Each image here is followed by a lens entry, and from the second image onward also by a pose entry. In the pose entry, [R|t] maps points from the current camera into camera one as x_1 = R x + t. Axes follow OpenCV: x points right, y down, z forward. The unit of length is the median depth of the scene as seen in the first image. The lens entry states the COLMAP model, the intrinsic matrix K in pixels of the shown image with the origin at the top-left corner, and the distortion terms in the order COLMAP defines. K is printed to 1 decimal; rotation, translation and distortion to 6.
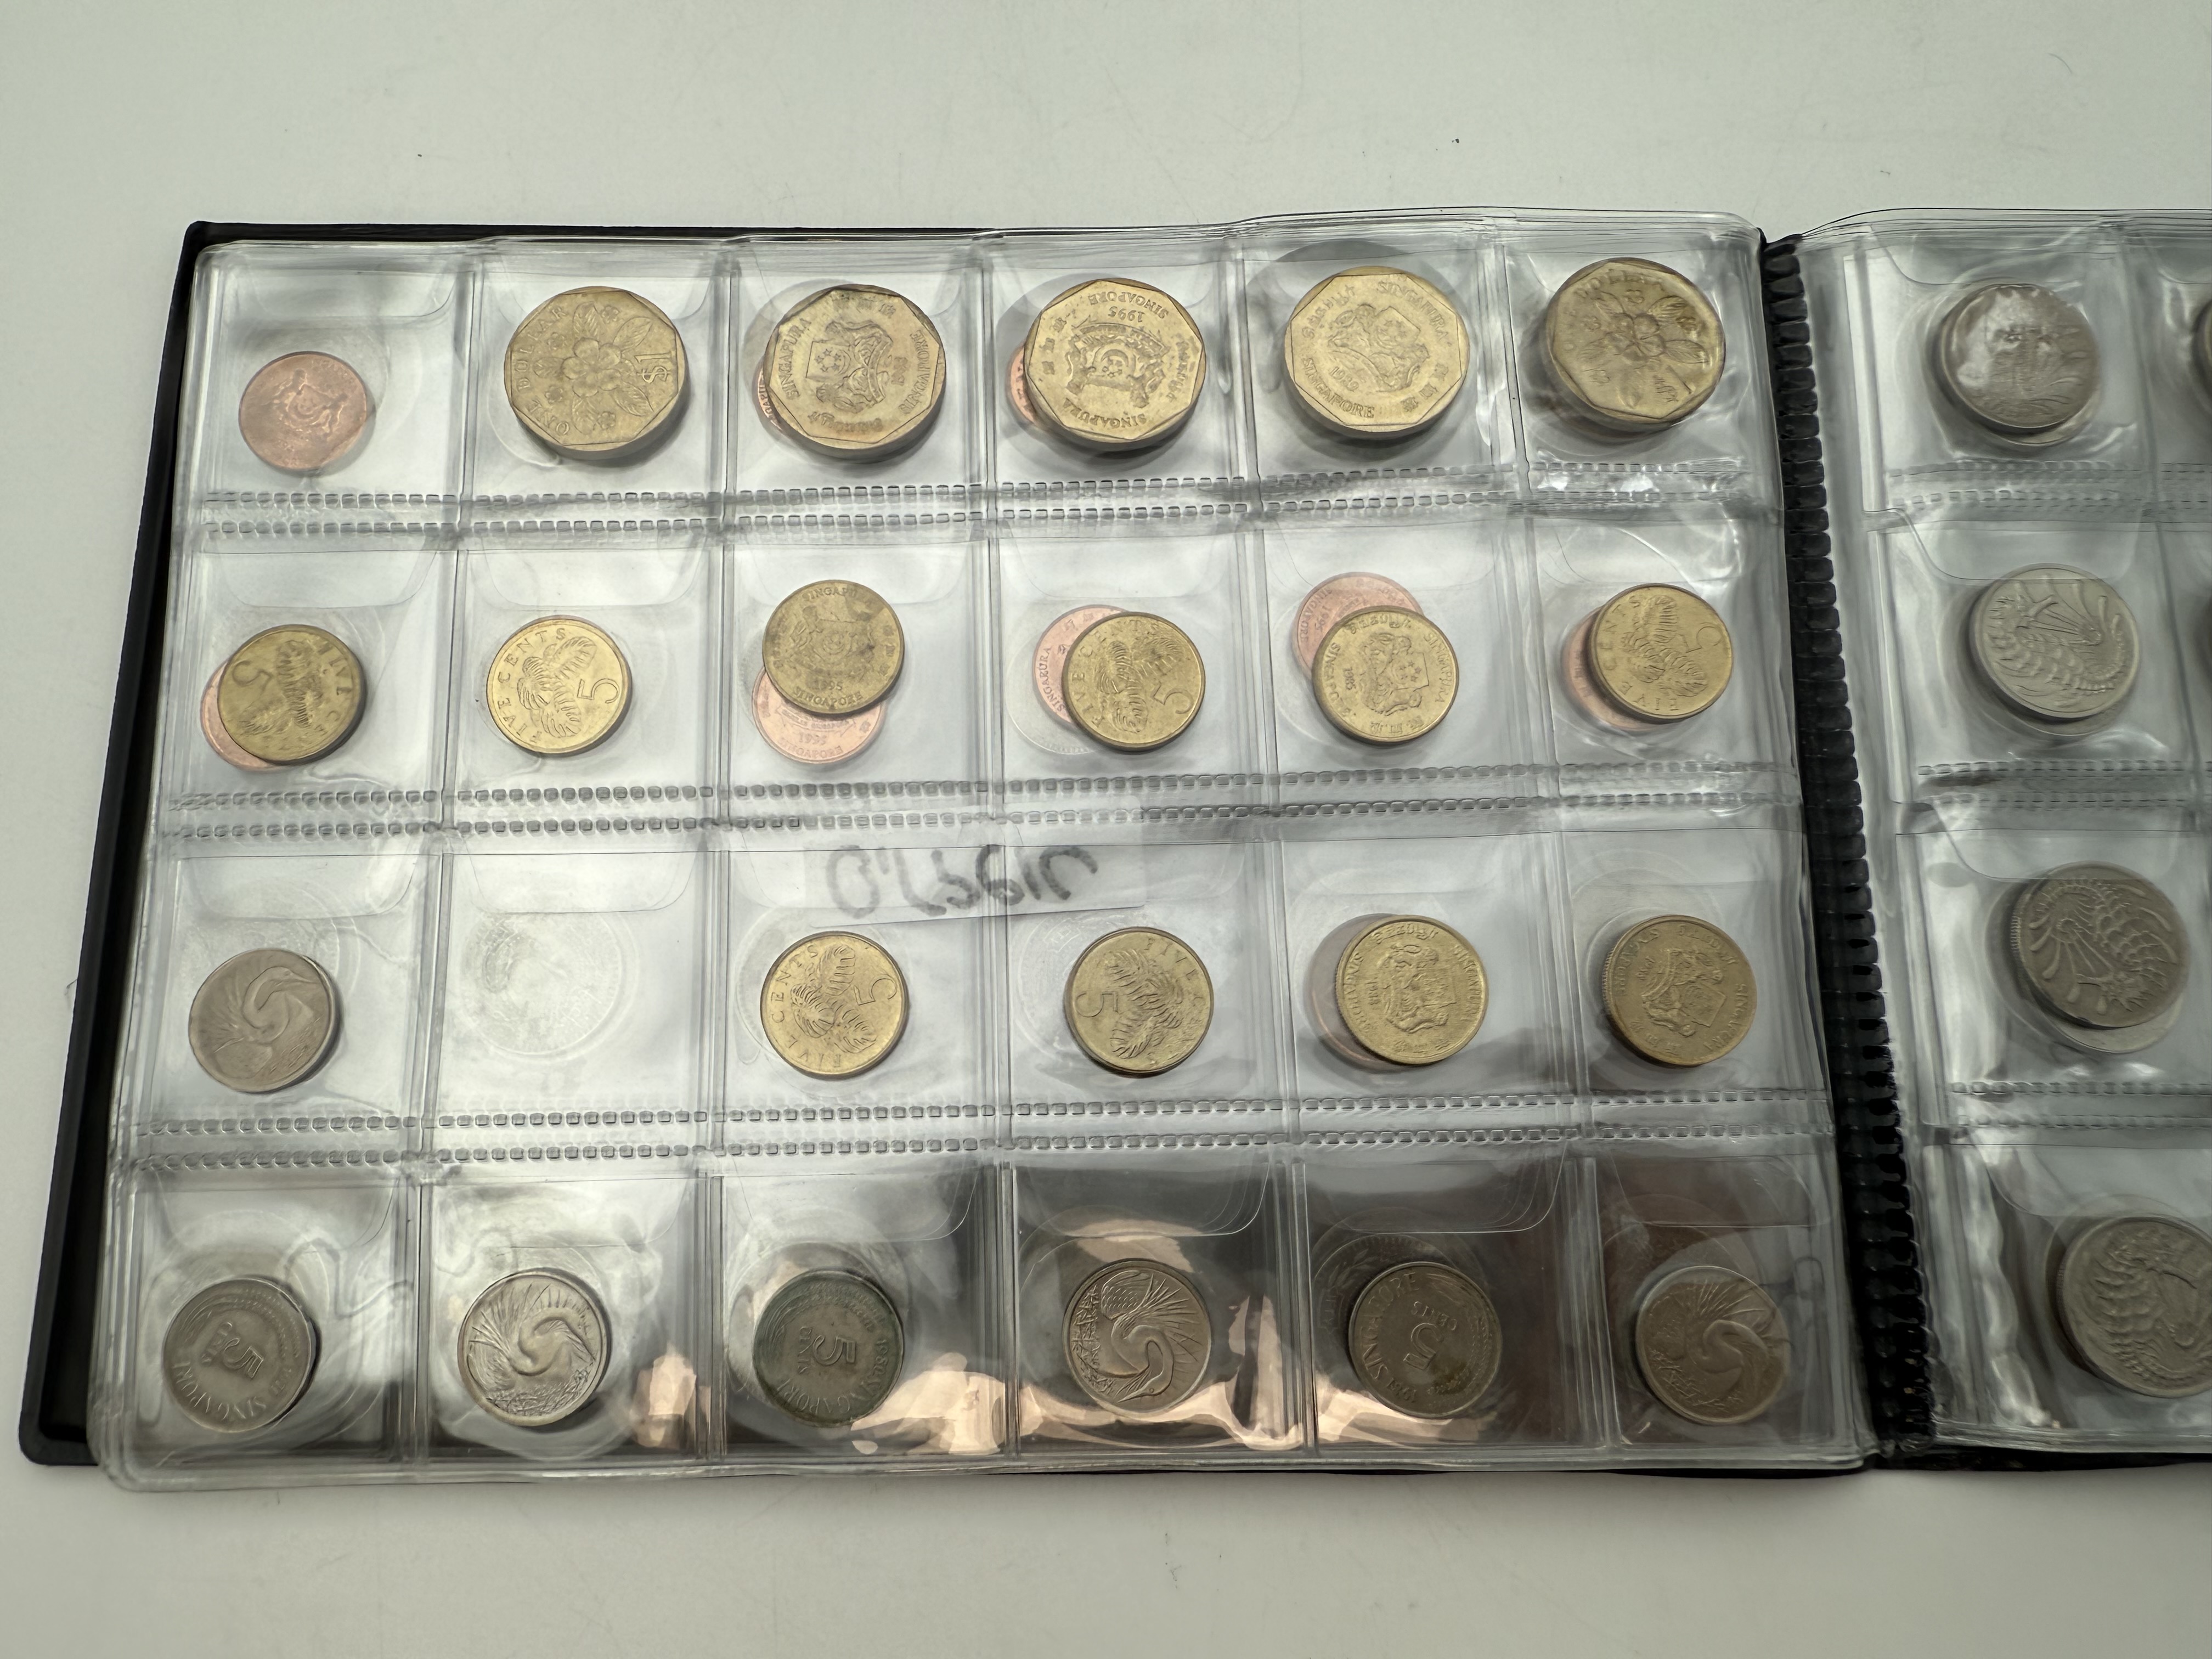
lens RADIAL K [[1541.4, 0, 1053.5], [0, 1541.4, 837.5], [0, 0, 1]] dist [-0.004661, 0.002291]
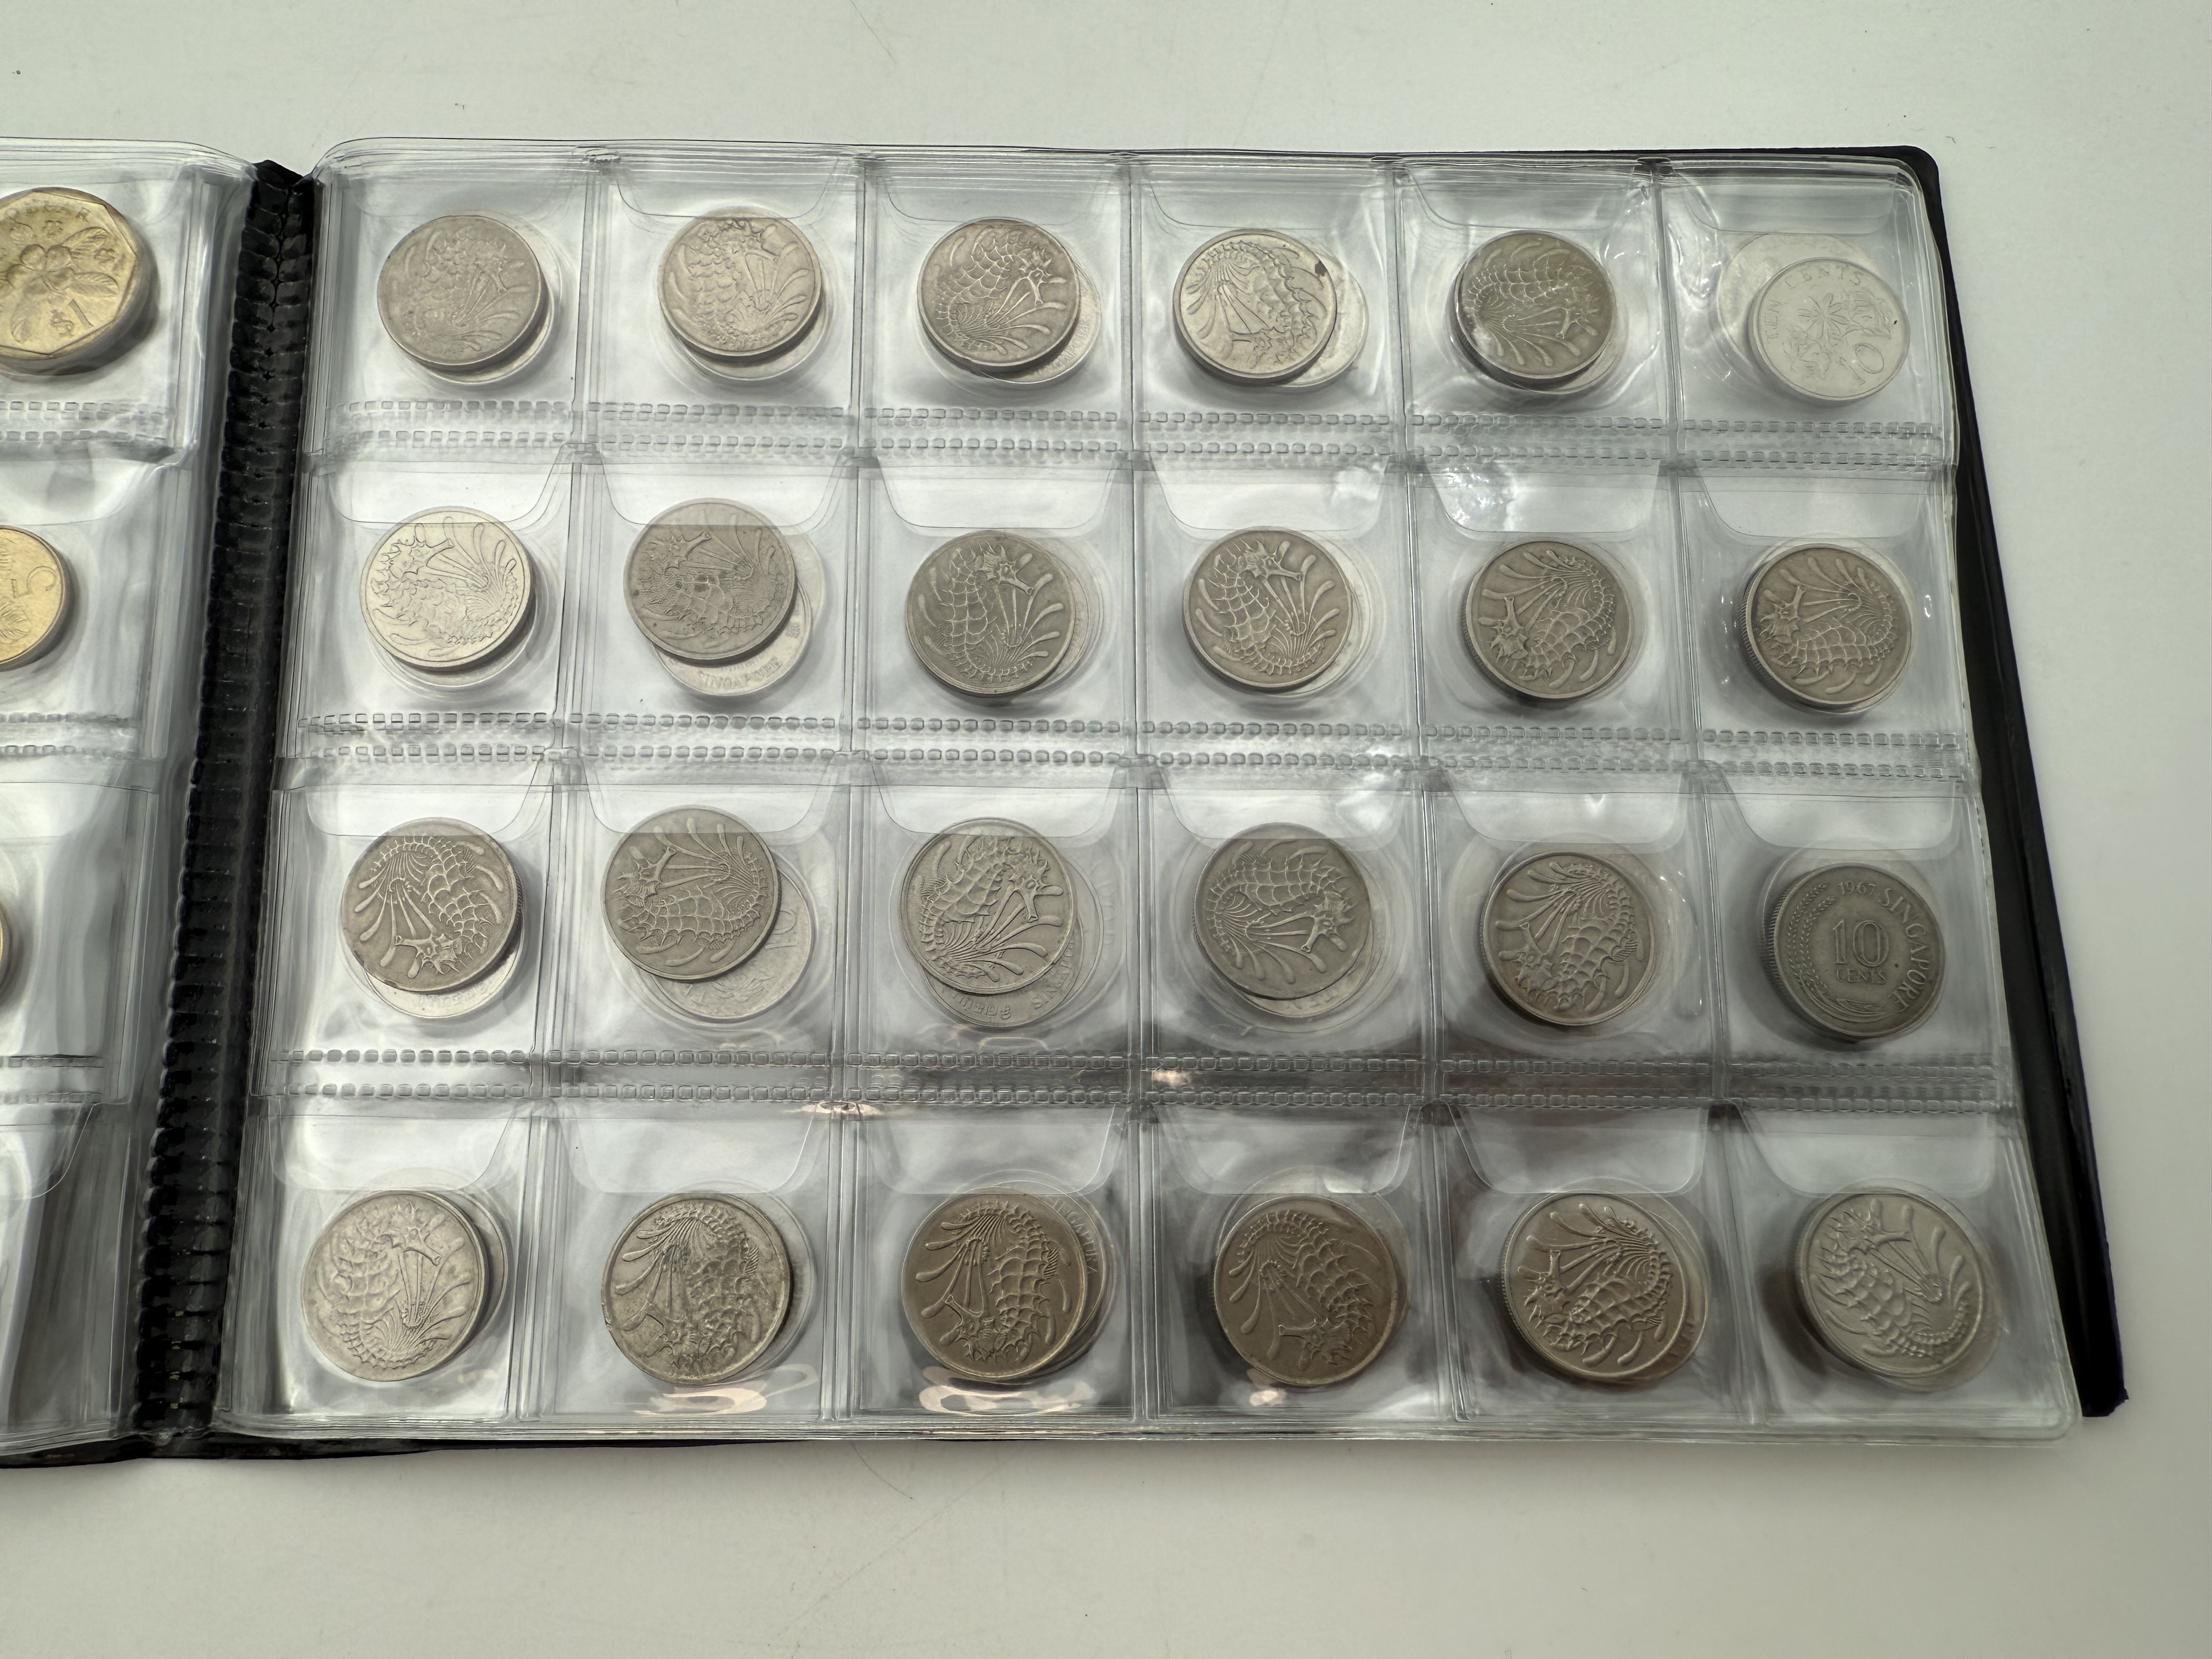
lens RADIAL K [[1541.4, 0, 1093.3], [0, 1541.4, 797.3], [0, 0, 1]] dist [-0.004661, 0.002291]
pose [[0.999981, 0.004341, -0.004375, 1.092608], [-0.004357, 0.999984, -0.003653, 0.004674], [0.004359, 0.003672, 0.999984, 0.046840]]
